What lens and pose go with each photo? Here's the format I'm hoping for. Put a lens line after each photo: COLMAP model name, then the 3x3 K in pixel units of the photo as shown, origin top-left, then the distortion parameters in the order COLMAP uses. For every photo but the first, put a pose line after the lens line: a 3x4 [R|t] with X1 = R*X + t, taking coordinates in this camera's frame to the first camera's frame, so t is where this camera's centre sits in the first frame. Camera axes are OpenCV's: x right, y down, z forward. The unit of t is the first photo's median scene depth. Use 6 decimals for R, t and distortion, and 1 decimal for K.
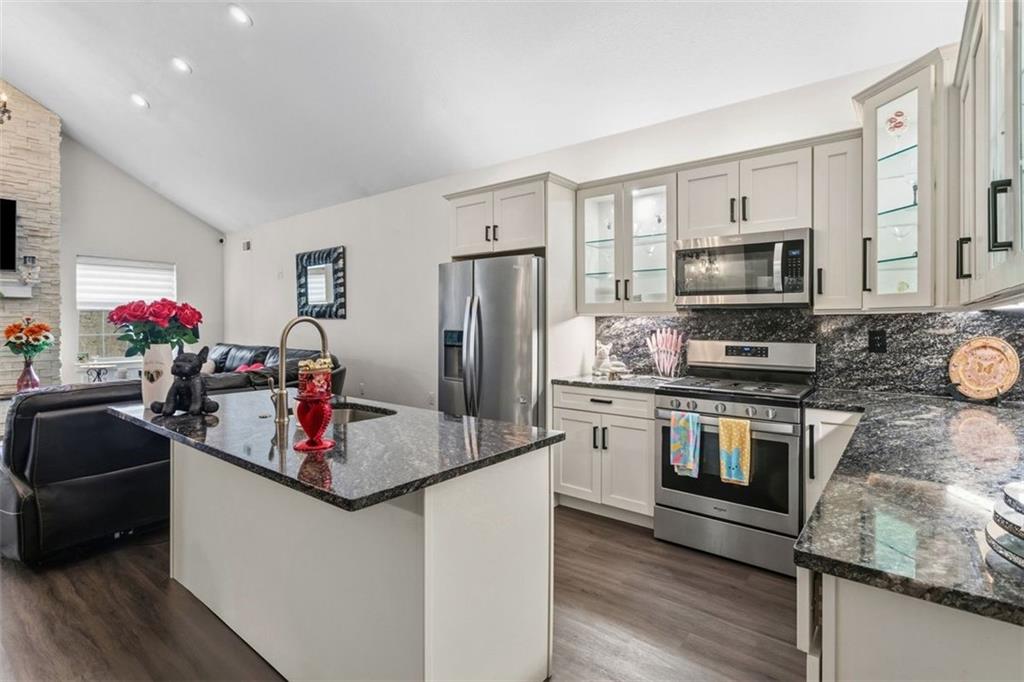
lens RADIAL K [[503.7, 0, 505.5], [0, 503.7, 322.7], [0, 0, 1]] dist [0.000603, 0.001251]
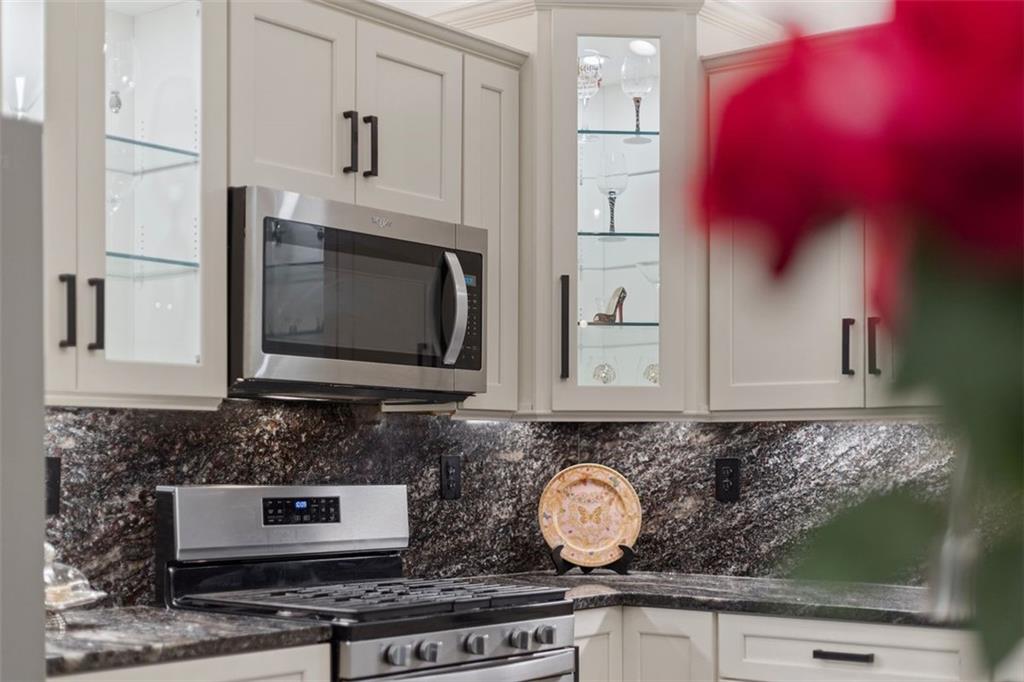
lens RADIAL K [[1520.6, 0, 514.1], [0, 1520.6, 476.4], [0, 0, 1]] dist [0.041137, 0.000000]
pose [[0.000928, -0.009284, 0.999956, -0.774214], [-0.001005, 0.999956, 0.009285, 0.022543], [-0.999999, -0.001013, 0.000919, 0.949286]]
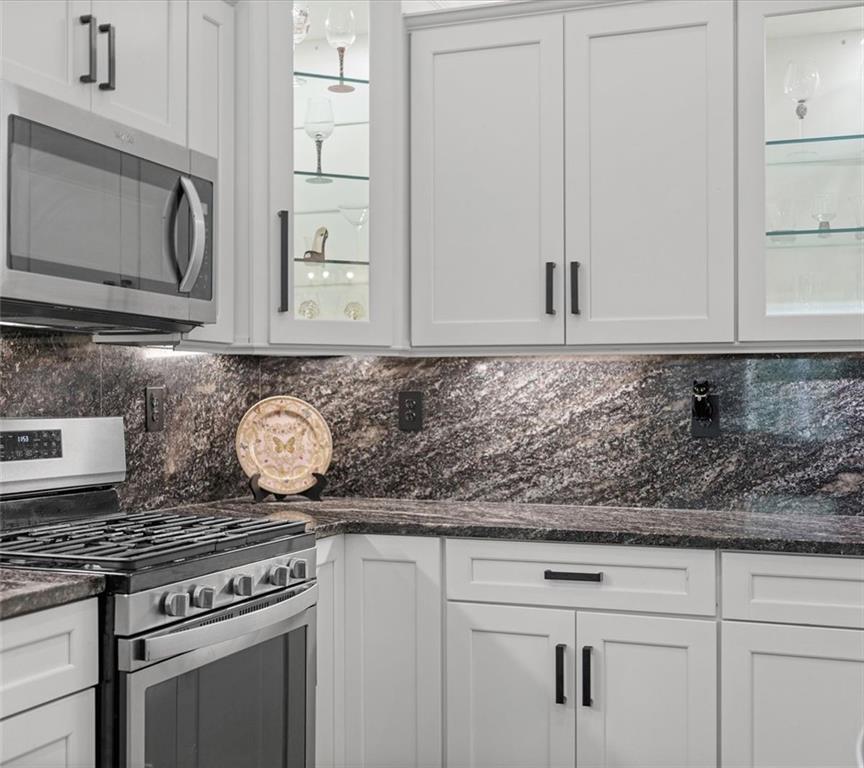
lens RADIAL K [[1162.2, 0, 435.9], [0, 1162.2, 407.5], [0, 0, 1]] dist [0.008731, 0.000000]
pose [[-0.317882, -0.007642, 0.948099, -0.448411], [-0.001226, 0.999970, 0.007649, 0.026449], [-0.948130, 0.001269, -0.317882, 1.117633]]
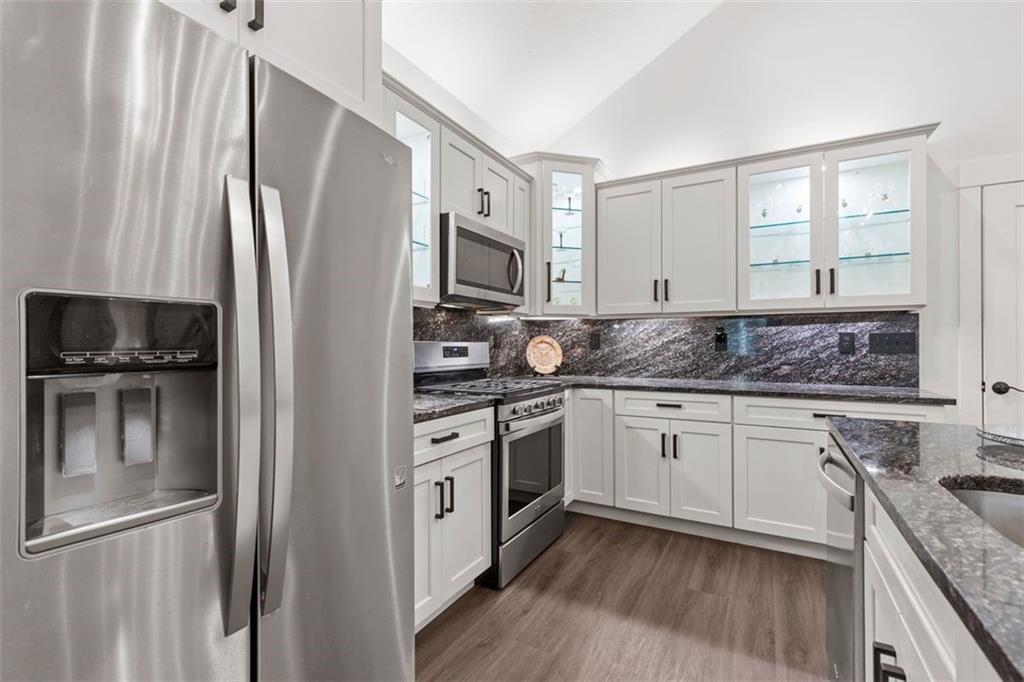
lens RADIAL K [[466.4, 0, 515.3], [0, 466.4, 344.1], [0, 0, 1]] dist [0.011858, -0.000036]
pose [[-0.181685, 0.000686, 0.983357, -0.456251], [0.001770, 0.999998, -0.000371, 0.048405], [-0.983355, 0.001673, -0.181686, 1.190223]]
